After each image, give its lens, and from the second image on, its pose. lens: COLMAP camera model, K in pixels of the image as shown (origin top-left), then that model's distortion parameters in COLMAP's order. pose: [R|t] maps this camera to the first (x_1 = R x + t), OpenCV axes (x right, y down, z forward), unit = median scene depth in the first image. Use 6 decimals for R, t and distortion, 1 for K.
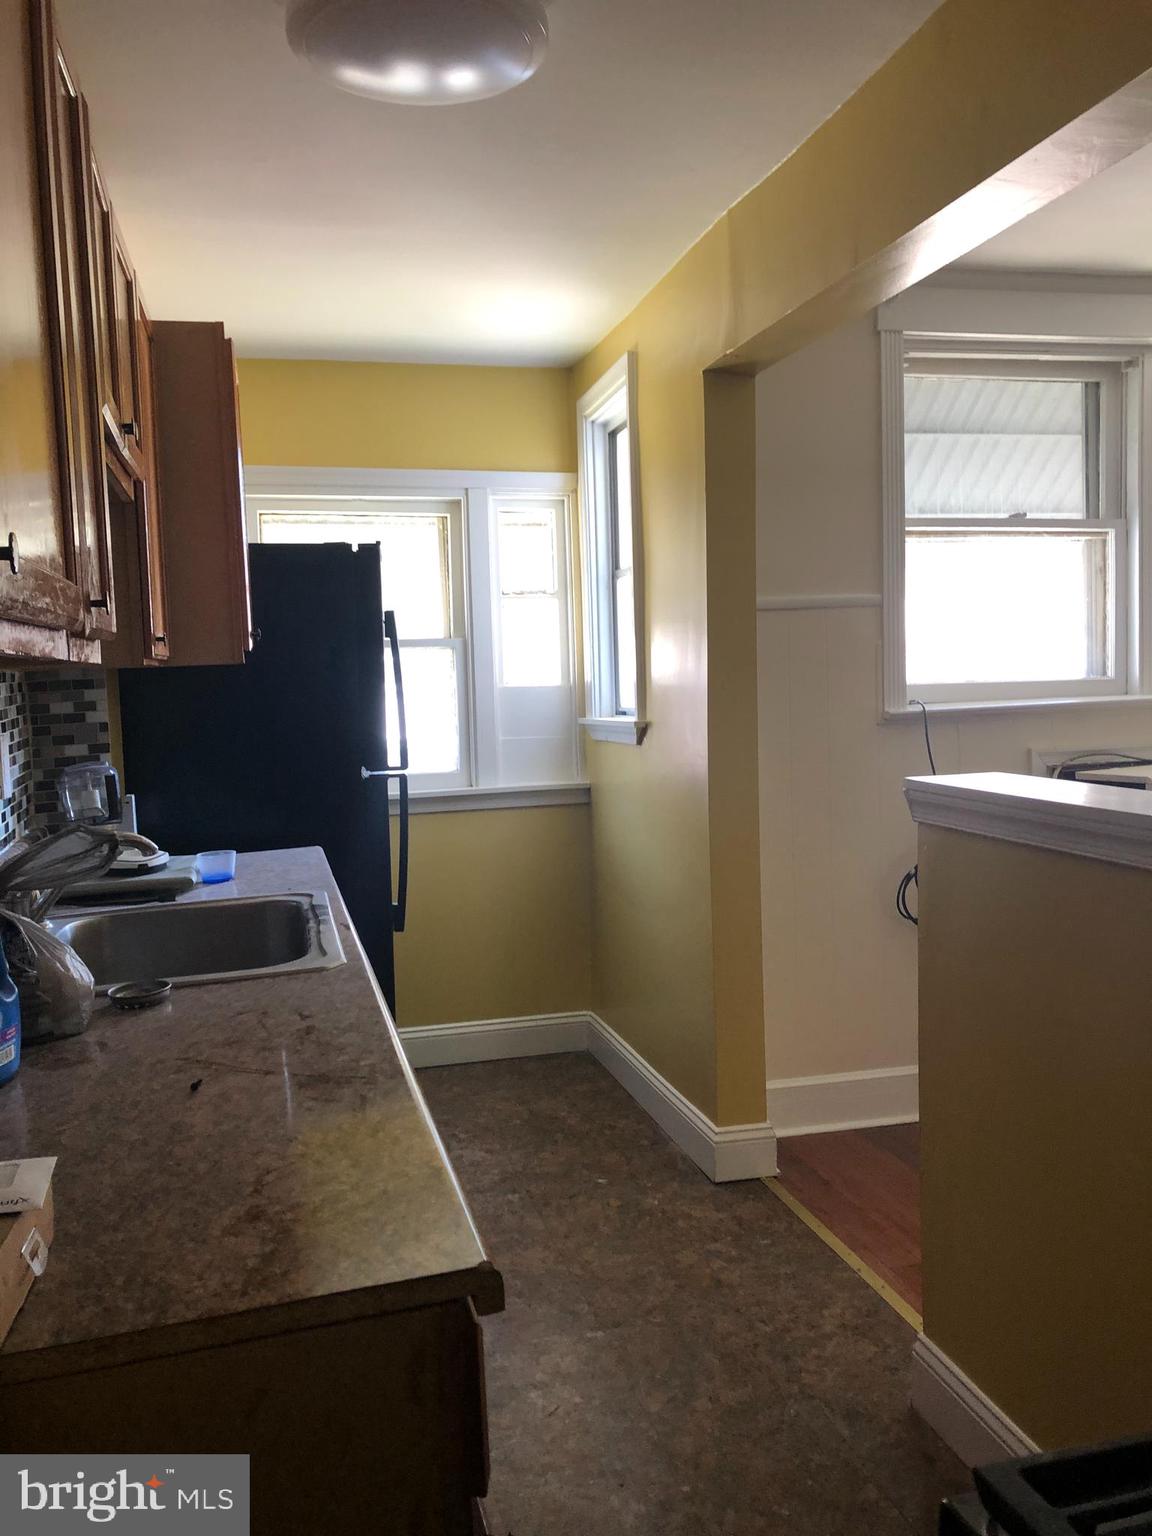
lens RADIAL K [[1221.2, 0, 576.0], [0, 1221.2, 768.0], [0, 0, 1]] dist [0.007576, 0.004336]
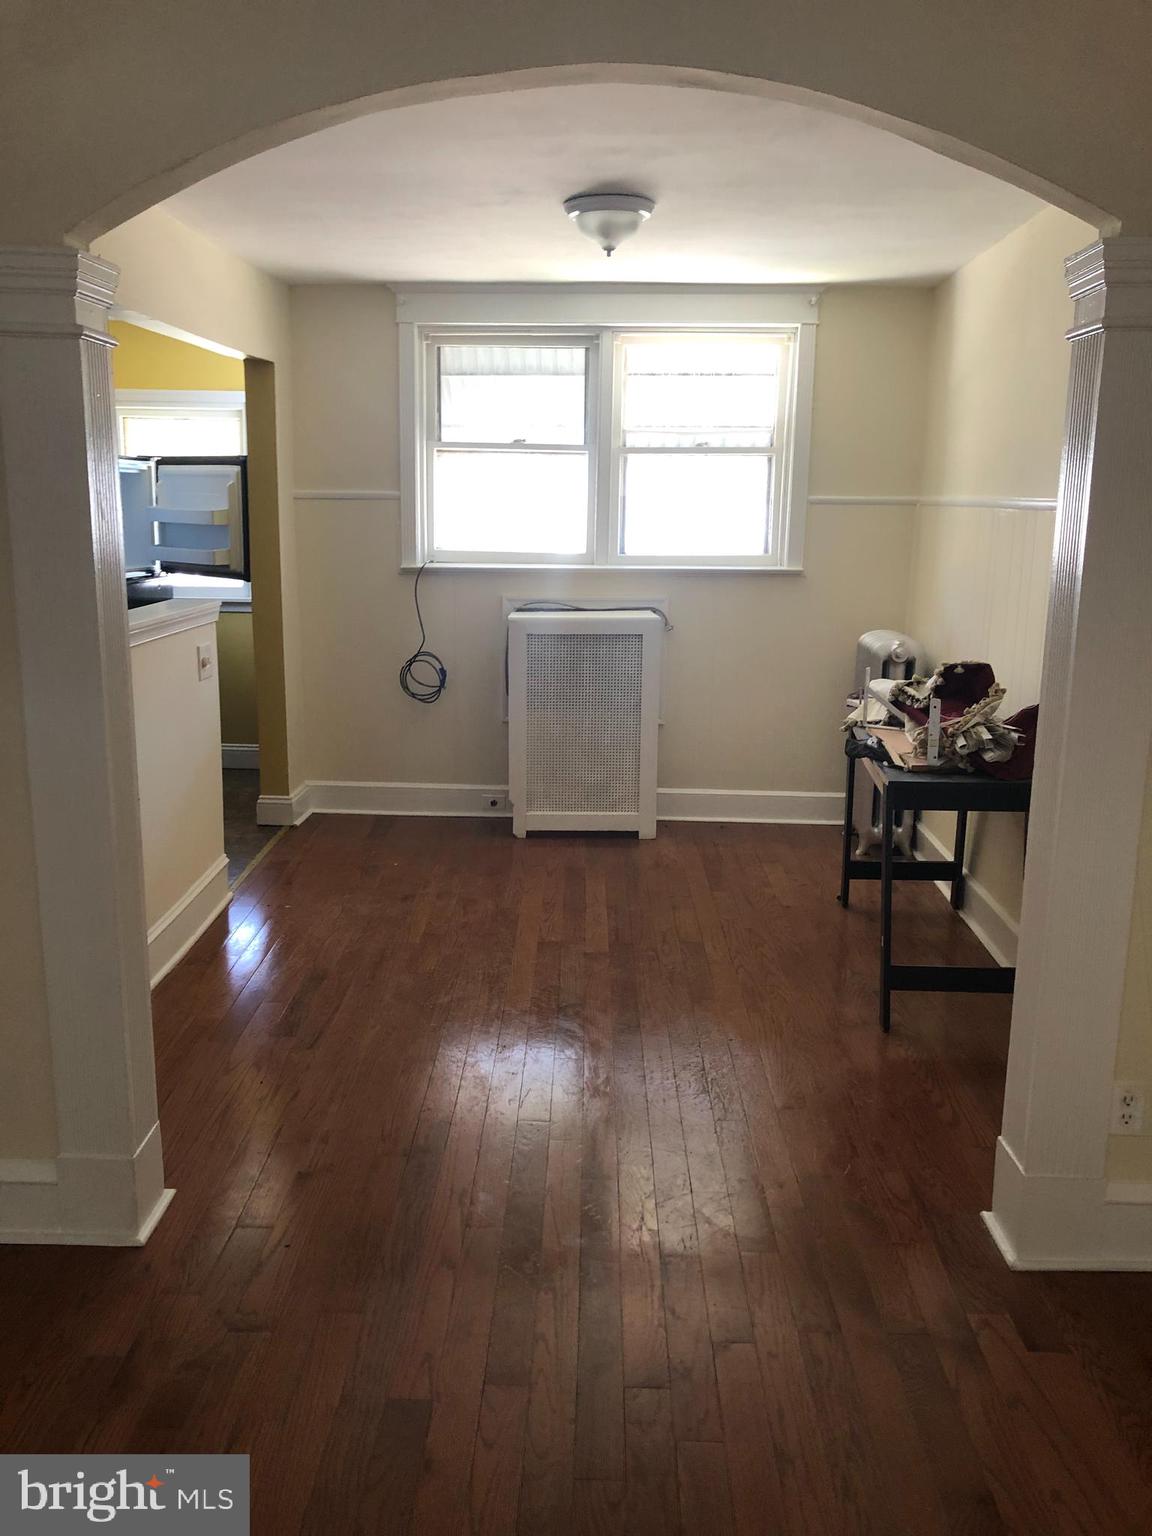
lens RADIAL K [[1267.9, 0, 576.0], [0, 1267.9, 768.0], [0, 0, 1]] dist [0.121407, -0.301504]
pose [[0.959841, 0.100645, -0.261871, 0.951353], [-0.065169, 0.987889, 0.140814, -0.034451], [0.272871, -0.118093, 0.954775, -0.588423]]
